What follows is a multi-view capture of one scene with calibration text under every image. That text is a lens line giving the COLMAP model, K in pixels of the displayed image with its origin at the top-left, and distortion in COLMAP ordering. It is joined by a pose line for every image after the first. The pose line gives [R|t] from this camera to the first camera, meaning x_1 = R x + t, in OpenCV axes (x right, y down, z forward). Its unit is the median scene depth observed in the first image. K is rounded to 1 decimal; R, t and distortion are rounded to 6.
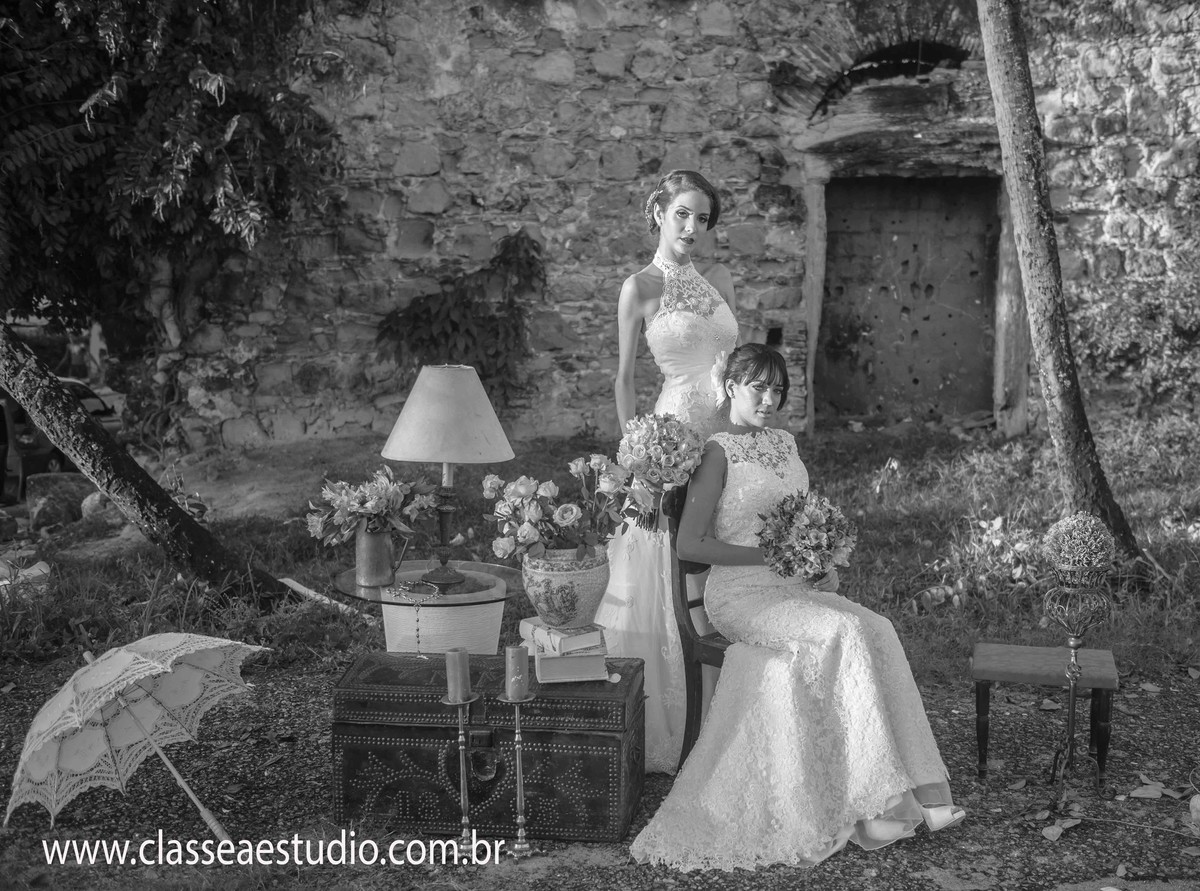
lens RADIAL K [[1487.4, 0, 691.7], [0, 1487.4, 483.6], [0, 0, 1]] dist [0.047604, 0.013662]
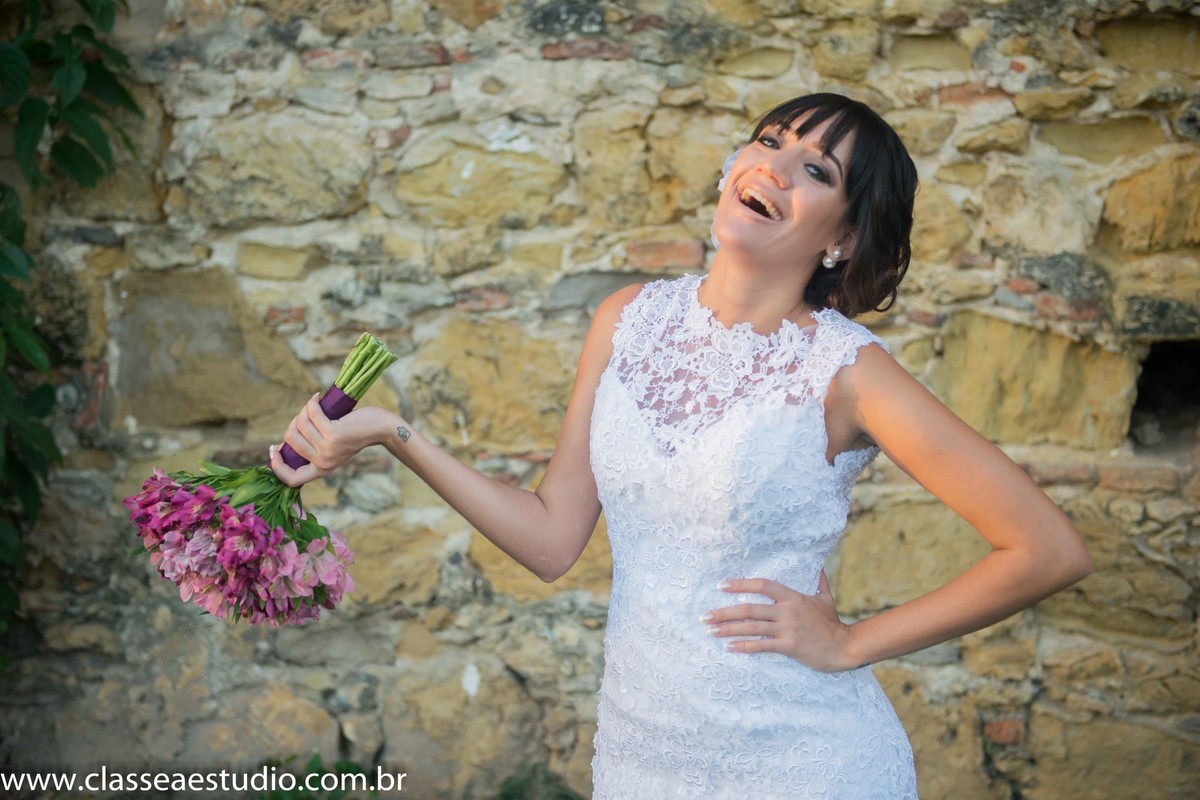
lens RADIAL K [[1733.3, 0, 606.4], [0, 1733.3, 385.4], [0, 0, 1]] dist [0.135573, -0.004527]
pose [[0.963269, 0.014254, -0.268160, 0.045763], [-0.025756, 0.998891, -0.039425, -0.087854], [0.267301, 0.044884, 0.962567, 0.752824]]
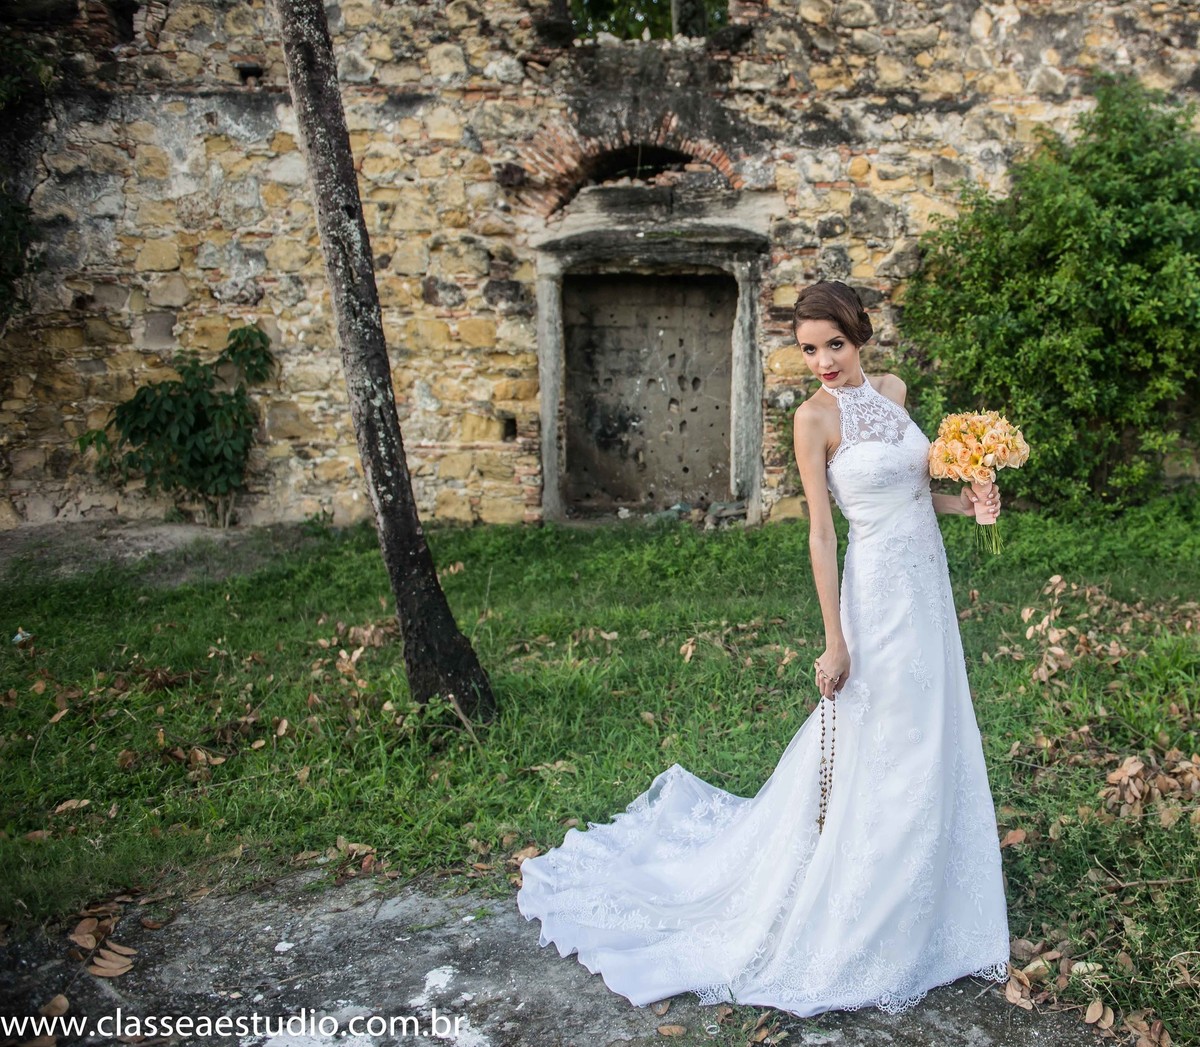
lens RADIAL K [[1202.2, 0, 879.0], [0, 1202.2, 467.9], [0, 0, 1]] dist [-0.041284, -0.012004]
pose [[0.999946, 0.010267, -0.001466, 0.318962], [-0.010330, 0.998551, -0.052819, -0.030268], [0.000921, 0.052831, 0.998603, 0.183069]]
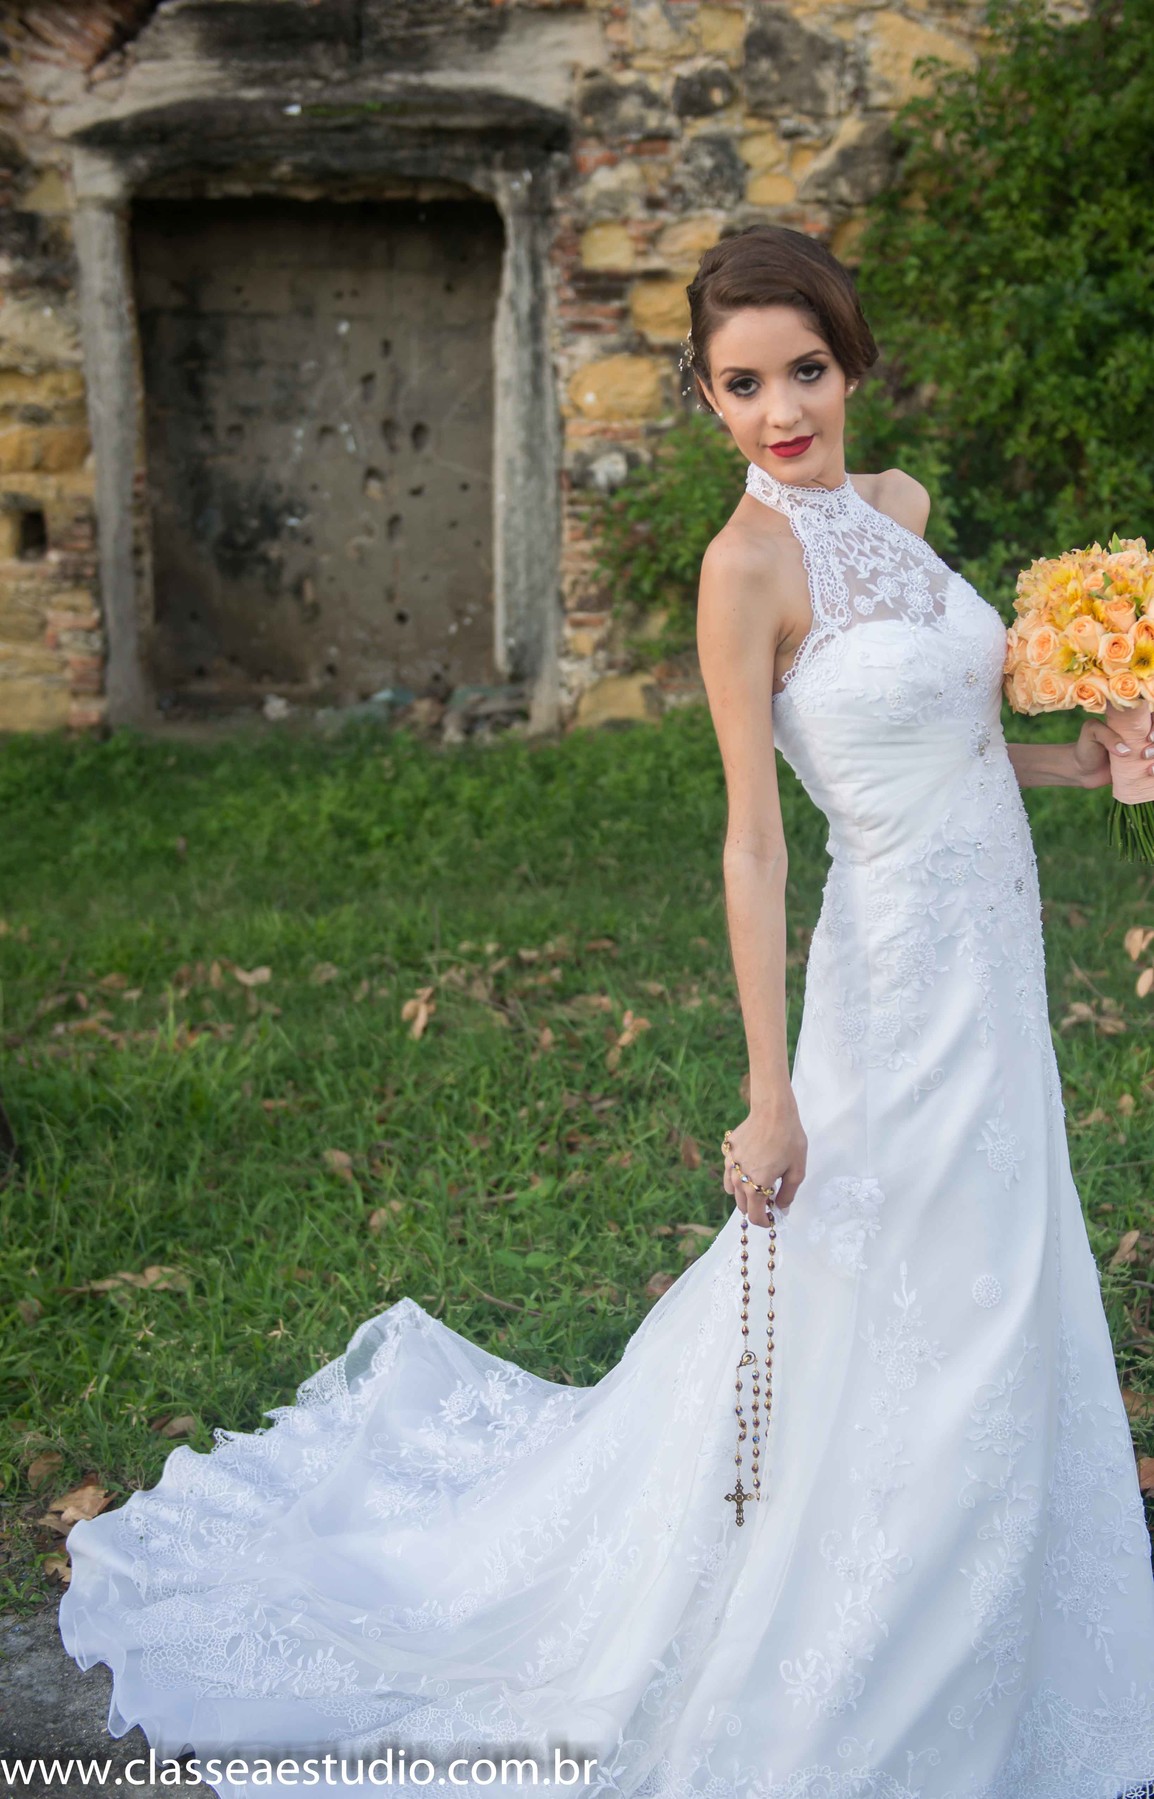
lens RADIAL K [[2372.4, 0, 707.0], [0, 2372.4, 891.9], [0, 0, 1]] dist [0.063452, 0.042420]
pose [[0.999474, 0.011649, -0.030274, 0.310465], [-0.009478, 0.997439, 0.070894, -0.038227], [0.031022, -0.070570, 0.997024, 0.219730]]
